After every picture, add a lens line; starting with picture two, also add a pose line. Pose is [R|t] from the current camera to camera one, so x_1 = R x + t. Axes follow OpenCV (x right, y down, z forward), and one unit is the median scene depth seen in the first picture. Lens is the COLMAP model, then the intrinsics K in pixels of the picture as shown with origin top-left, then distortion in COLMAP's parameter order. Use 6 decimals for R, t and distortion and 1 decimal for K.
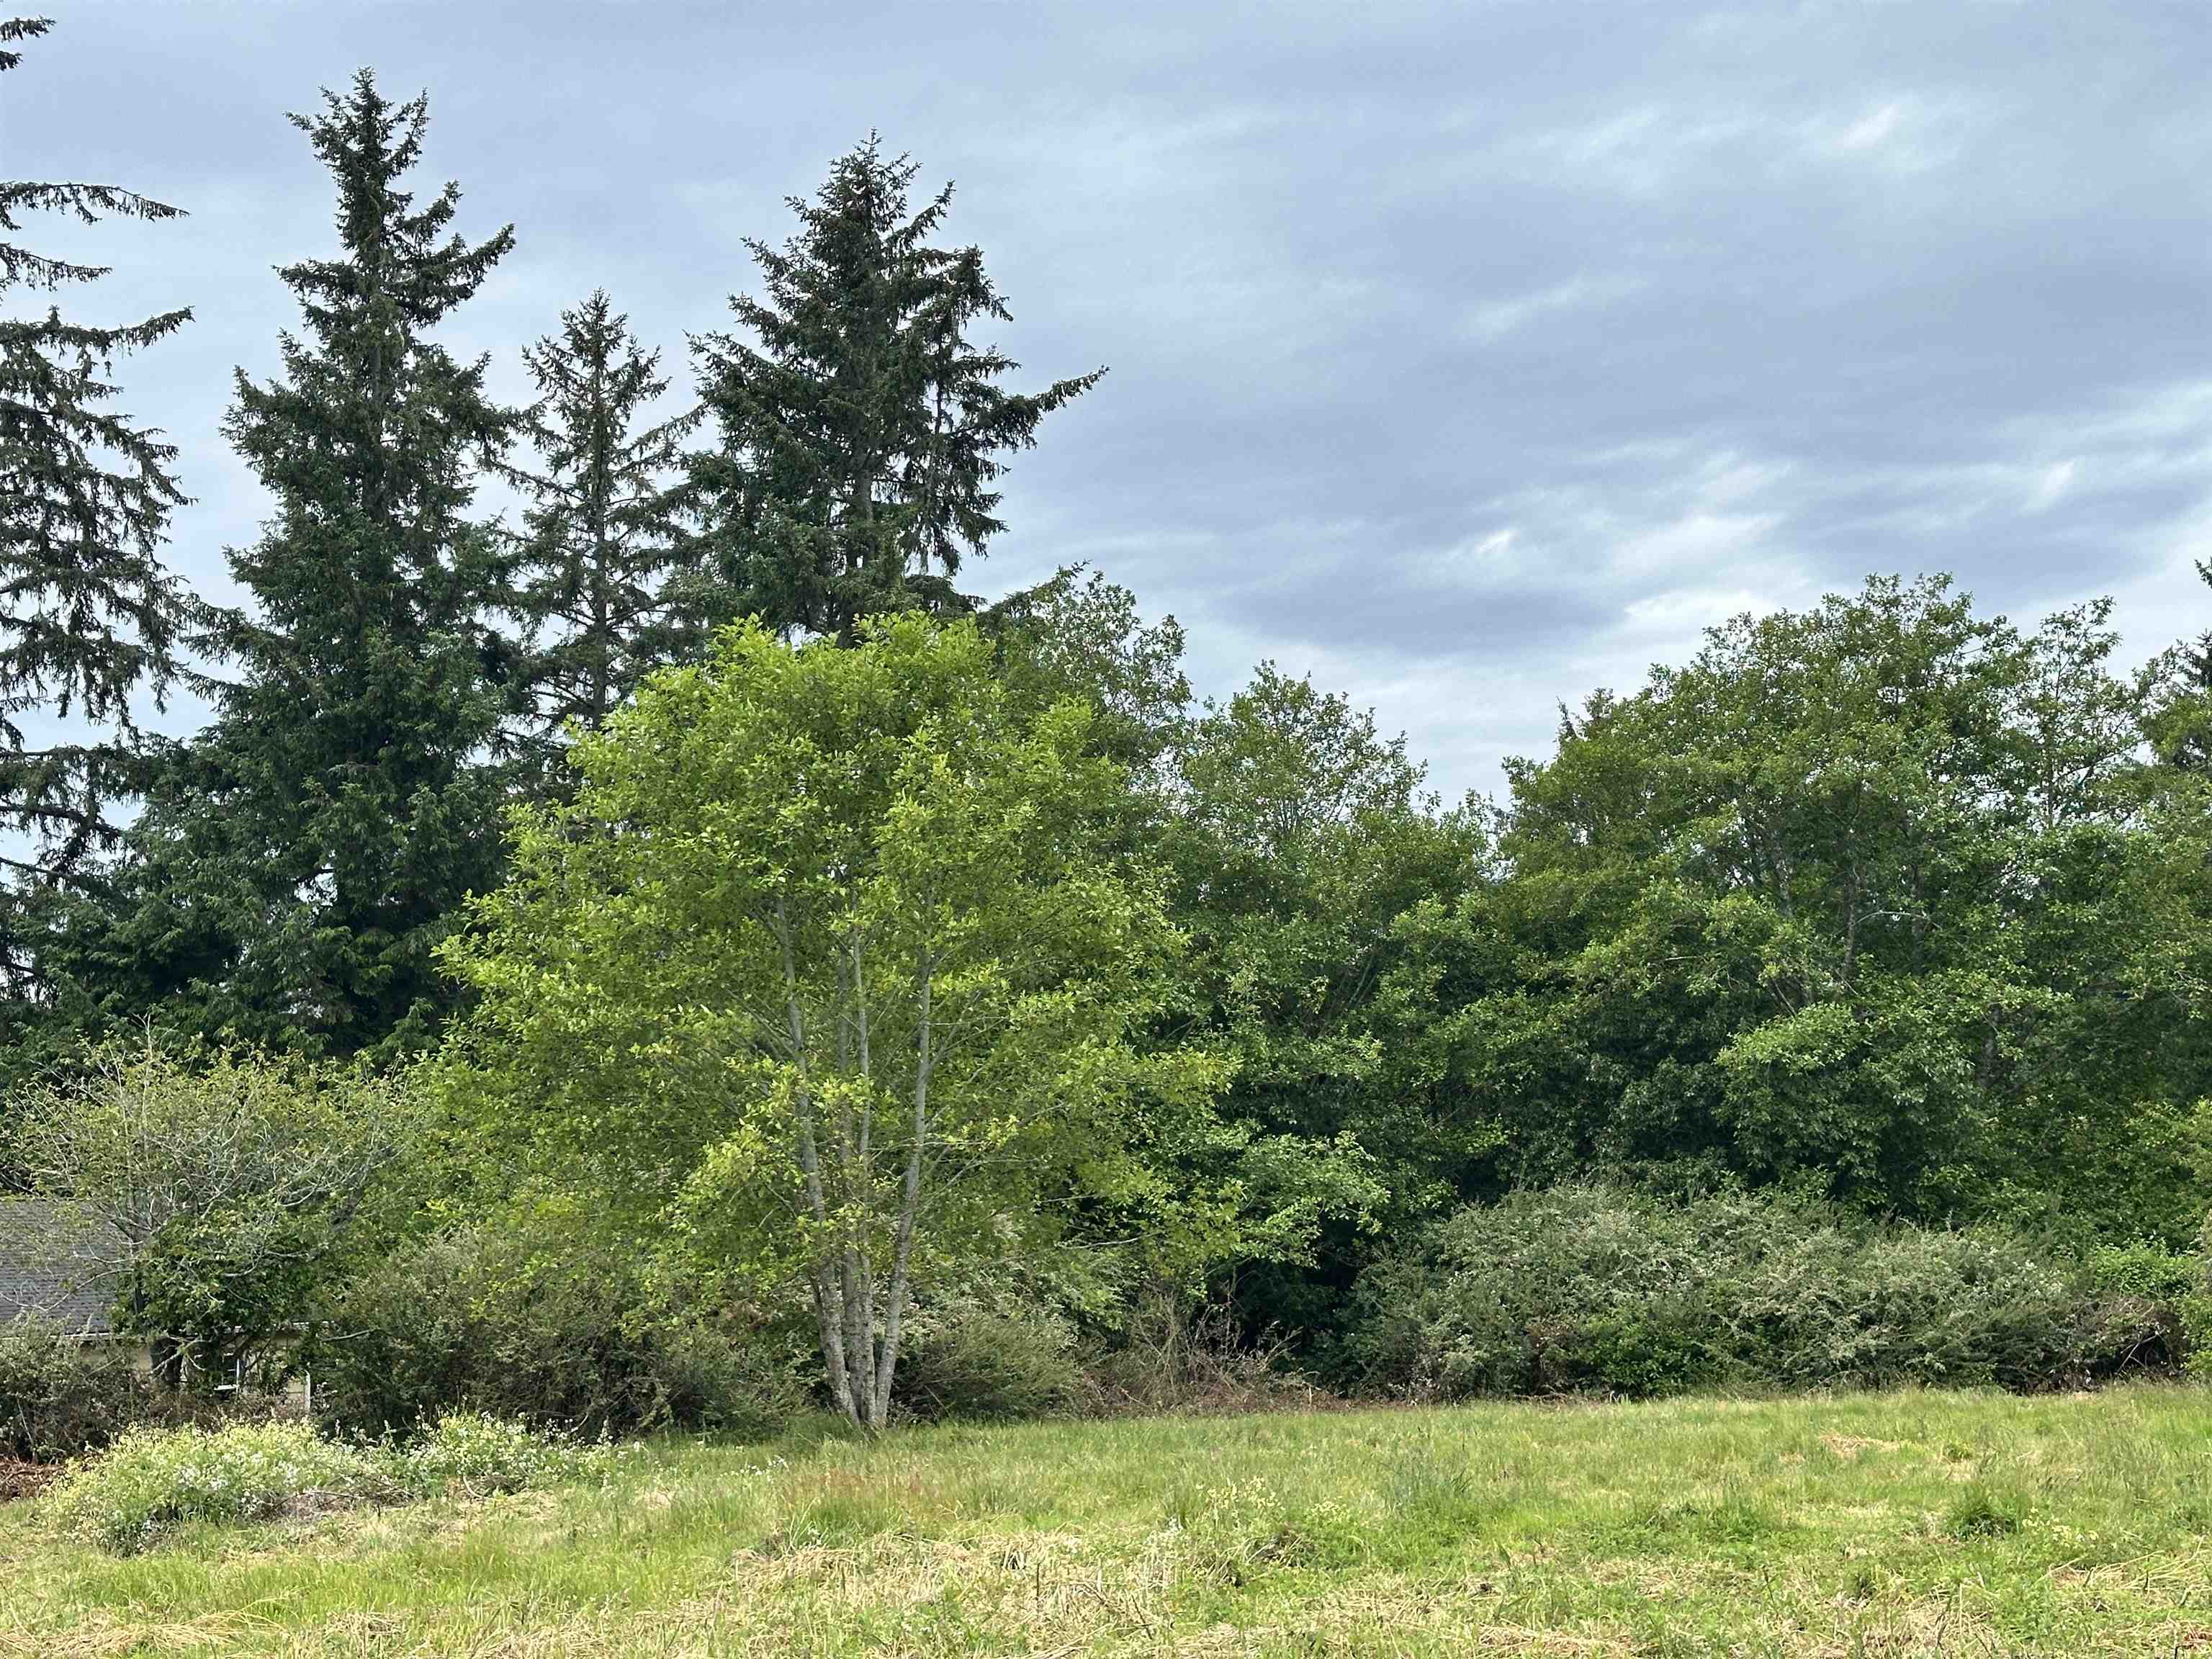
lens RADIAL K [[2997.7, 0, 1106.0], [0, 2997.7, 829.5], [0, 0, 1]] dist [0.165517, -0.097776]
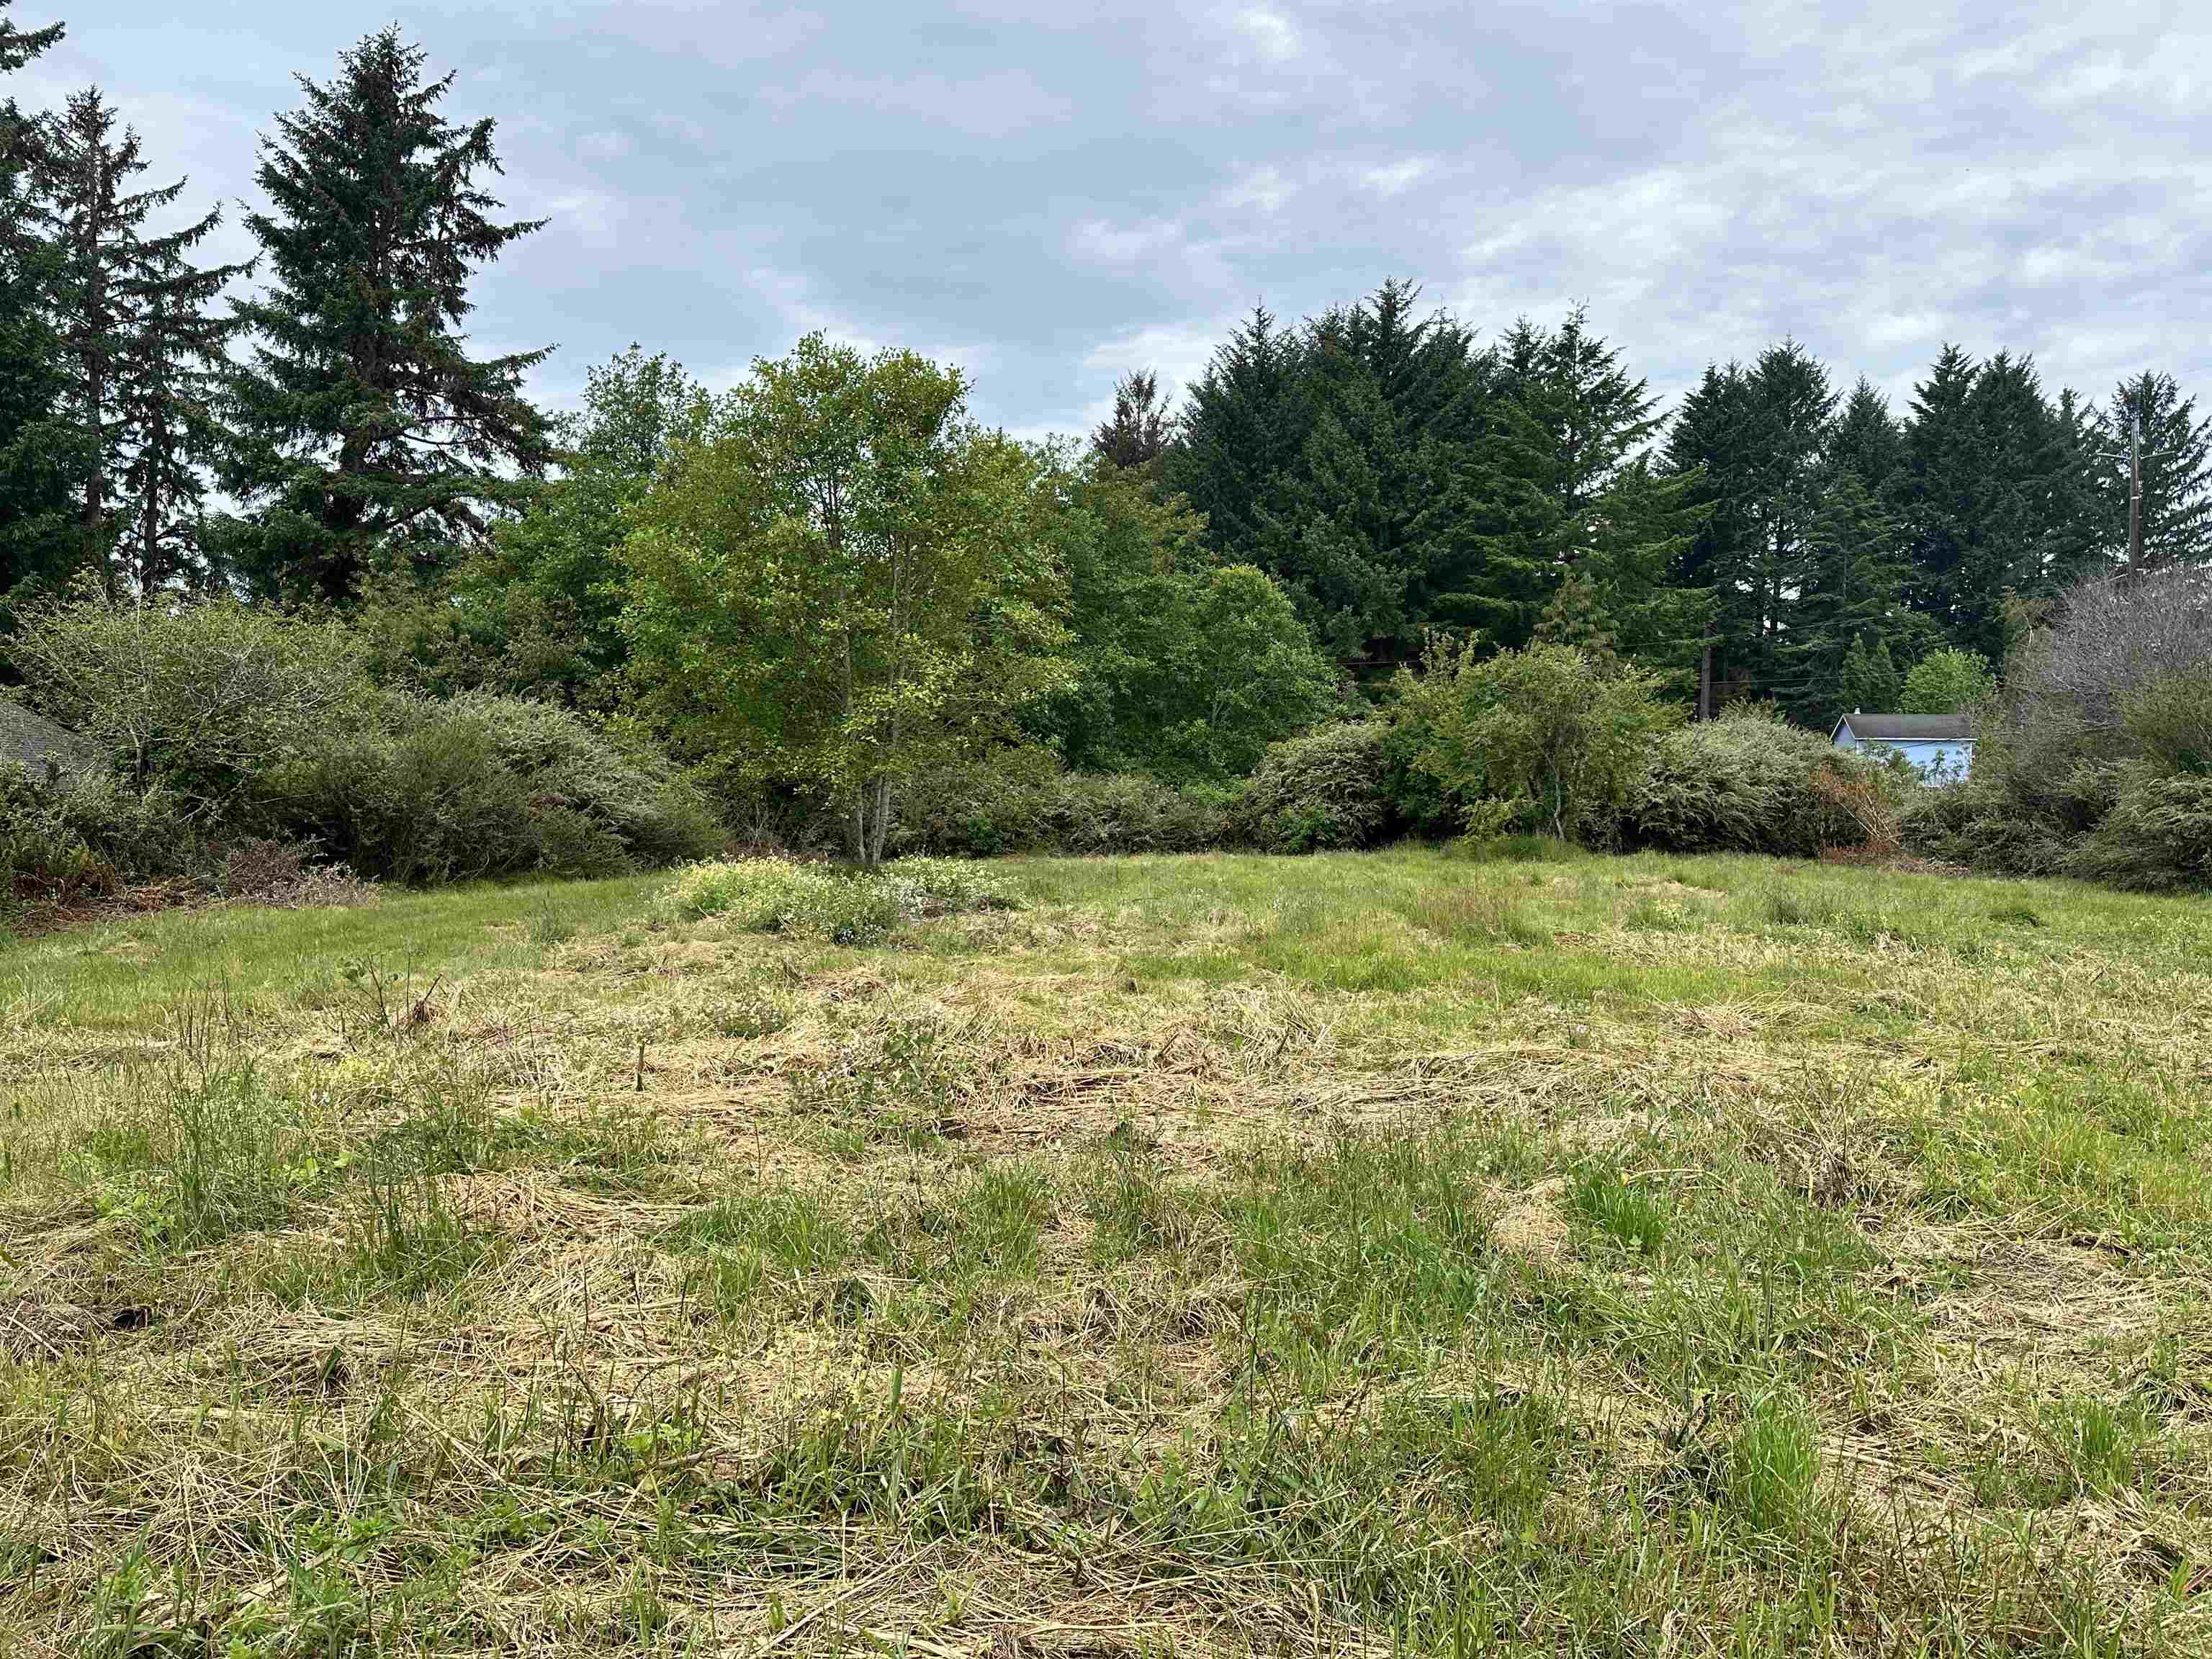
lens RADIAL K [[1506.6, 0, 1075.8], [0, 1506.6, 891.5], [0, 0, 1]] dist [0.057007, -0.056042]
pose [[0.858393, 0.002316, 0.512987, -0.183620], [-0.106147, 0.979150, 0.173197, 0.026821], [-0.501890, -0.203123, 0.840742, 0.116330]]
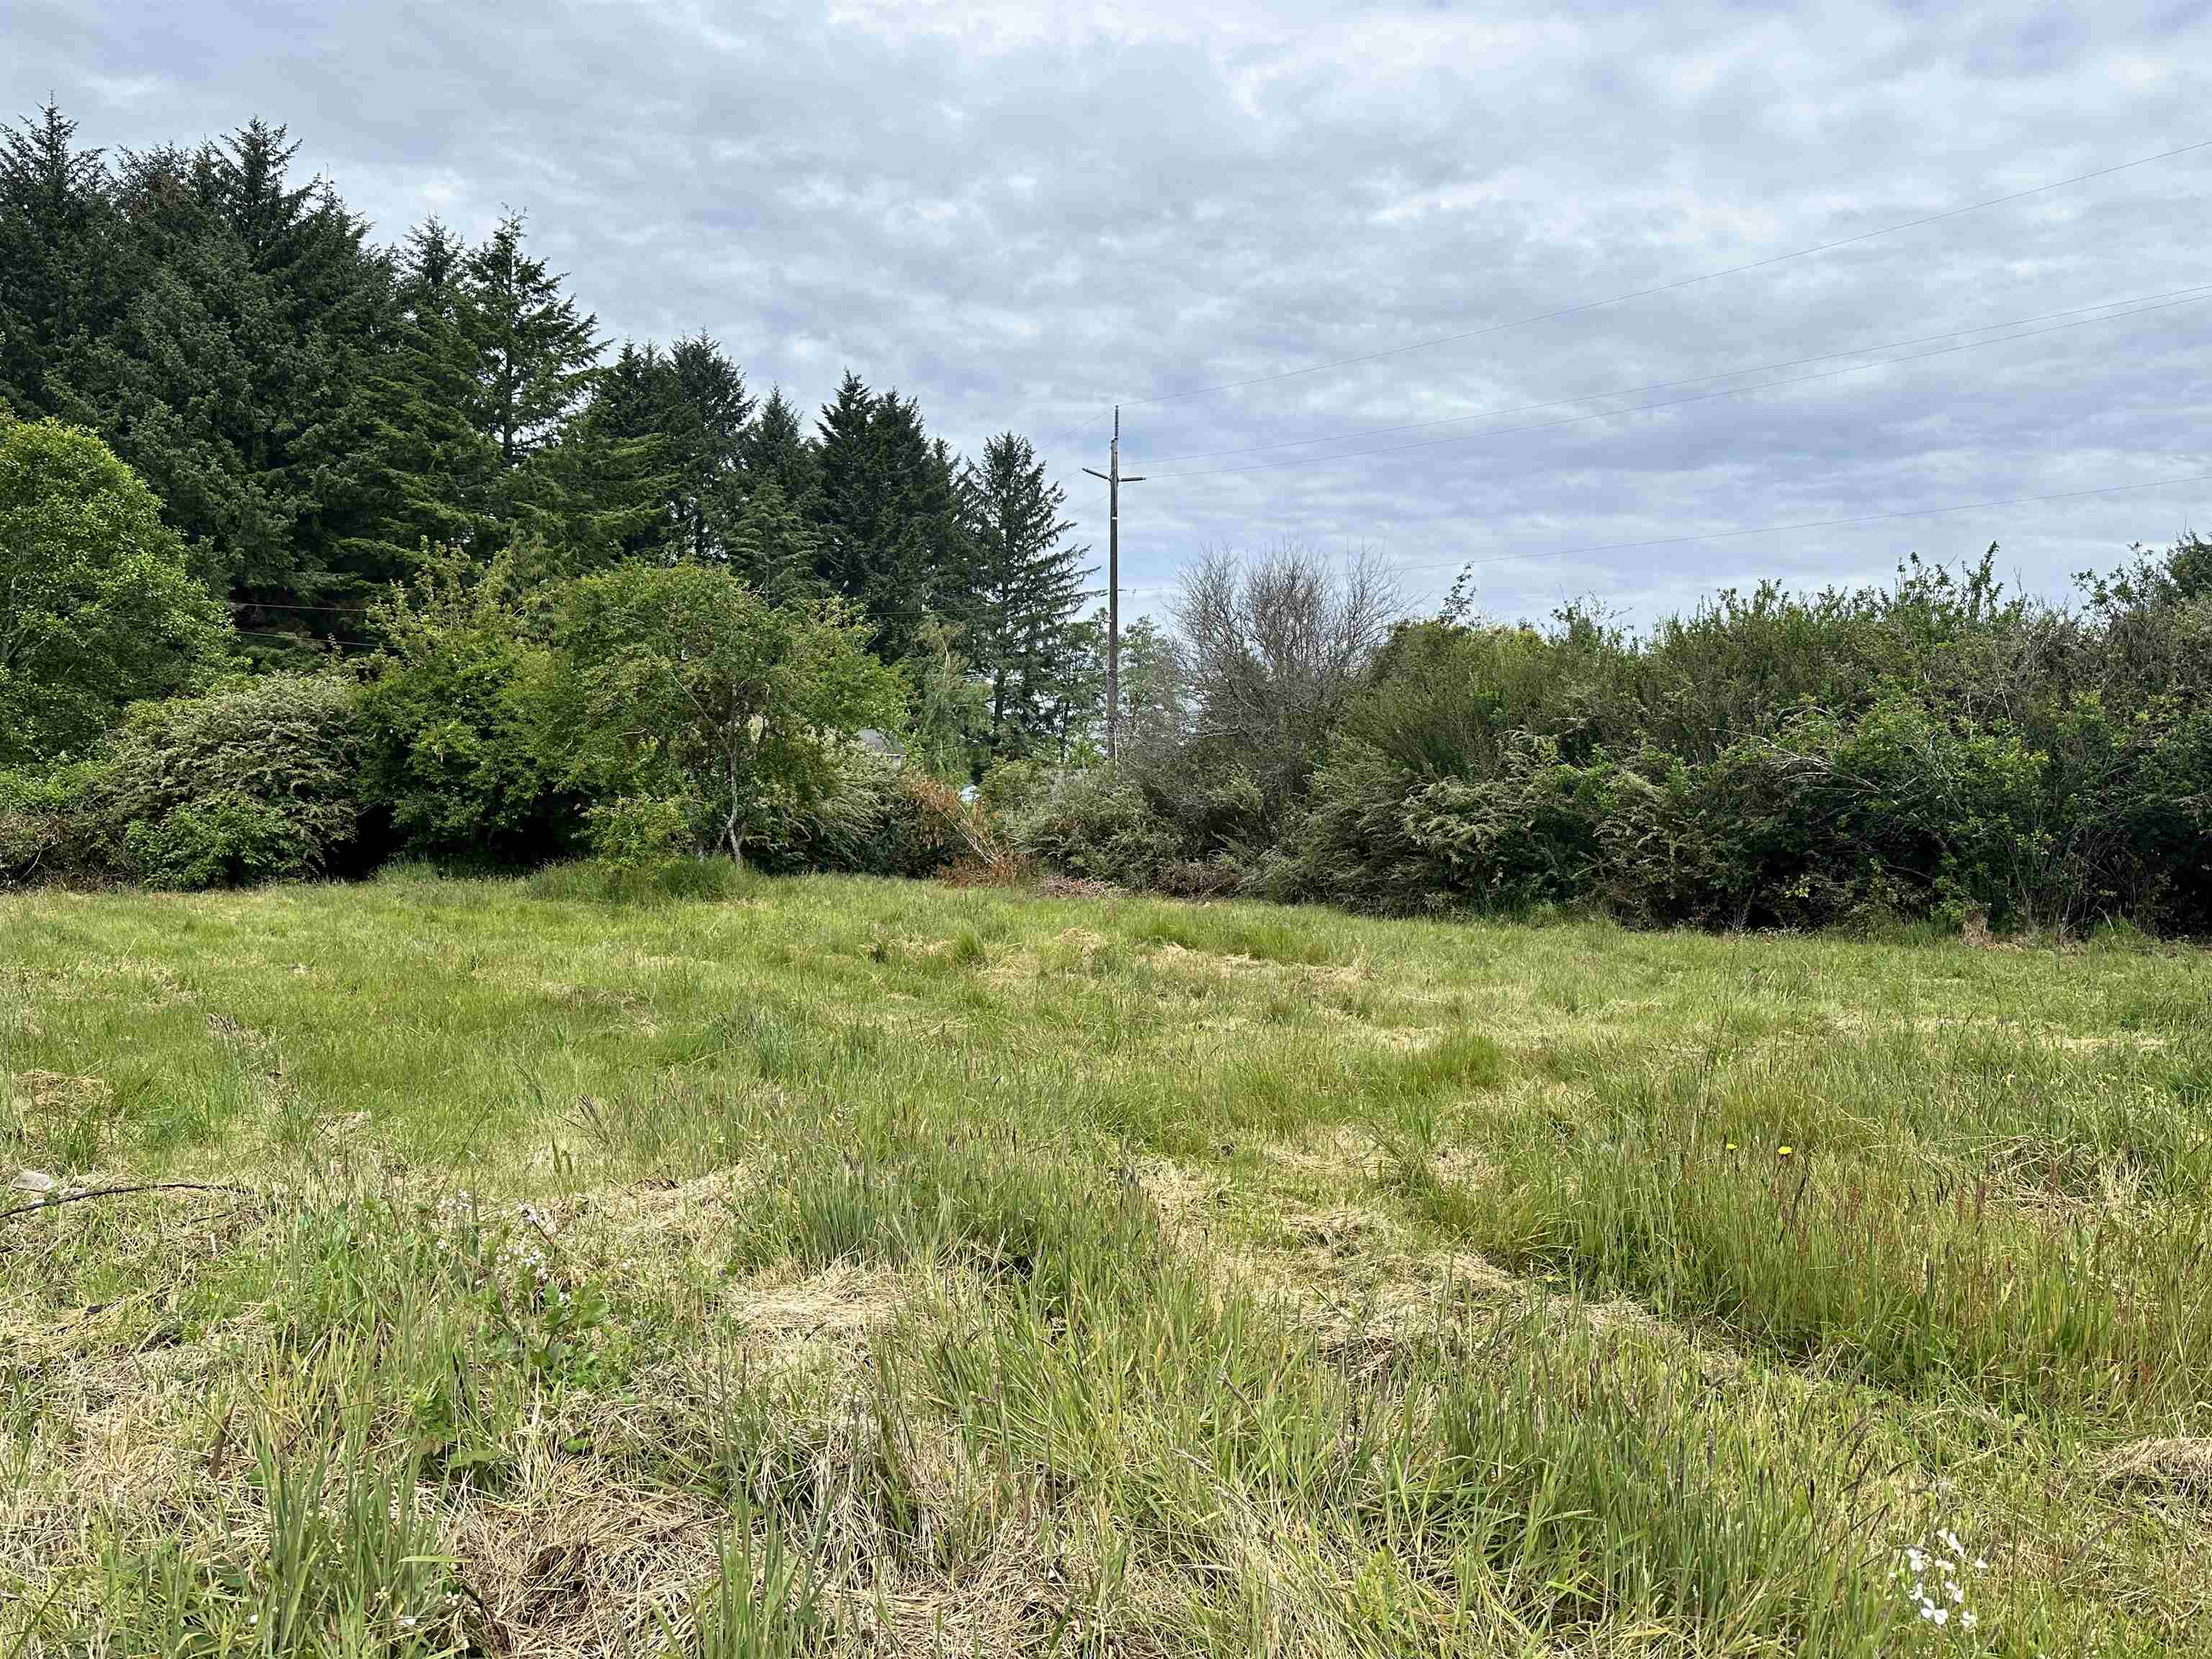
lens RADIAL K [[1568.9, 0, 1110.5], [0, 1568.9, 847.3], [0, 0, 1]] dist [0.042143, -0.065982]
pose [[0.297780, 0.023153, 0.954354, -0.086448], [-0.165408, 0.985836, 0.027695, 0.052759], [-0.940195, -0.166105, 0.297392, 0.277055]]
